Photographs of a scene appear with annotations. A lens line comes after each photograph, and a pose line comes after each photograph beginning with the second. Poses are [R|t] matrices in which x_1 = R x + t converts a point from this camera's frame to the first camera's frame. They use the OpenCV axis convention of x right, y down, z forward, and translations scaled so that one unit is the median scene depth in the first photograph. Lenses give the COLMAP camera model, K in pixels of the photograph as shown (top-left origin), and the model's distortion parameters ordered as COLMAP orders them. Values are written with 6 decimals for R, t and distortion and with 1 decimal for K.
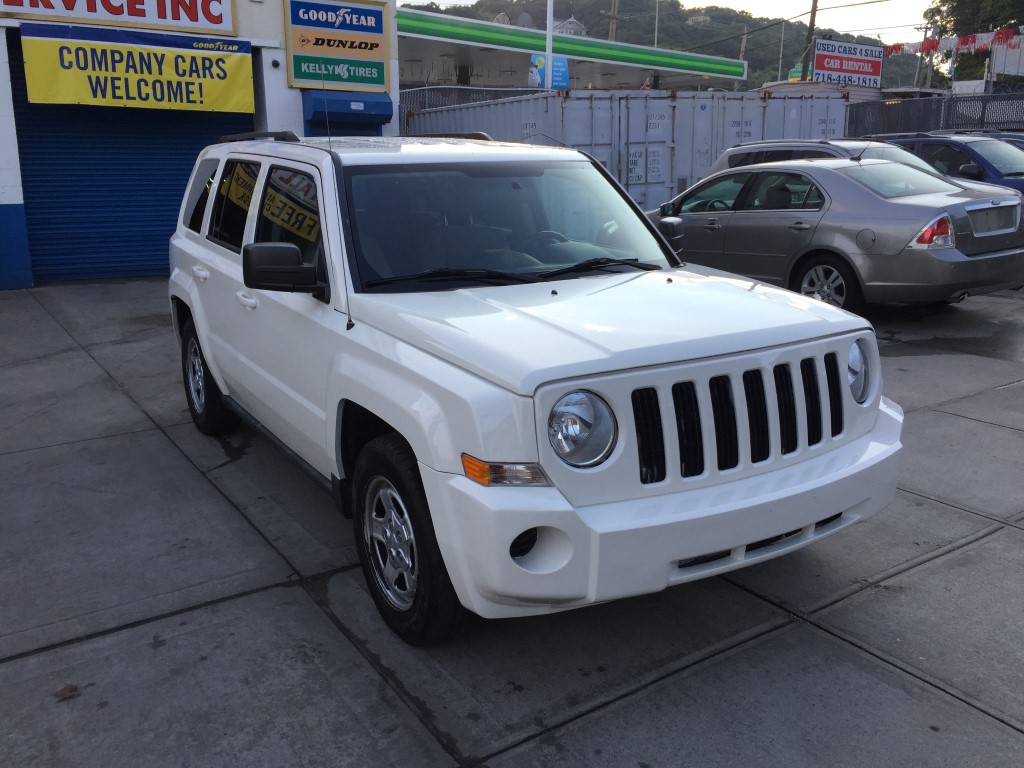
lens RADIAL K [[873.6, 0, 512.3], [0, 873.6, 384.1], [0, 0, 1]] dist [0.078021, -0.109911]
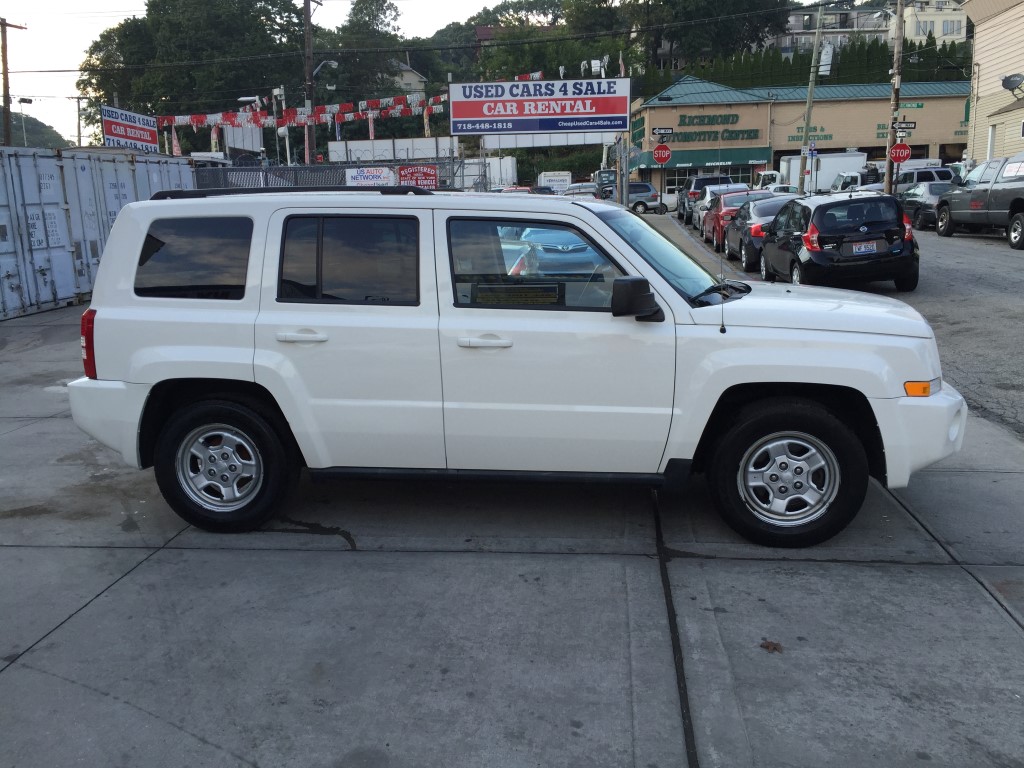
lens RADIAL K [[873.6, 0, 509.3], [0, 873.6, 378.3], [0, 0, 1]] dist [0.078021, -0.109911]
pose [[0.636603, -0.151839, 0.756096, -0.360797], [0.209531, 0.977599, 0.019905, -0.023033], [-0.742181, 0.145753, 0.654158, 0.100613]]
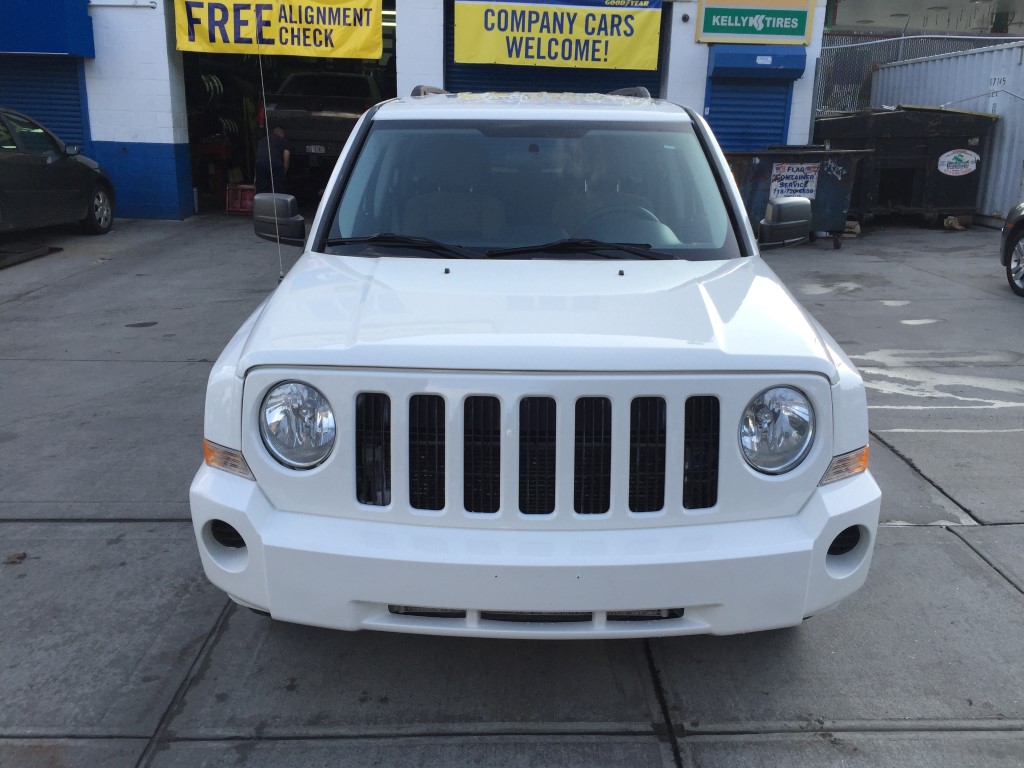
lens RADIAL K [[873.6, 0, 508.8], [0, 873.6, 388.0], [0, 0, 1]] dist [0.078021, -0.109911]
pose [[0.844249, 0.176955, -0.505895, 0.143654], [-0.153230, 0.984215, 0.088551, -0.019778], [0.513579, 0.002760, 0.858038, 0.072821]]
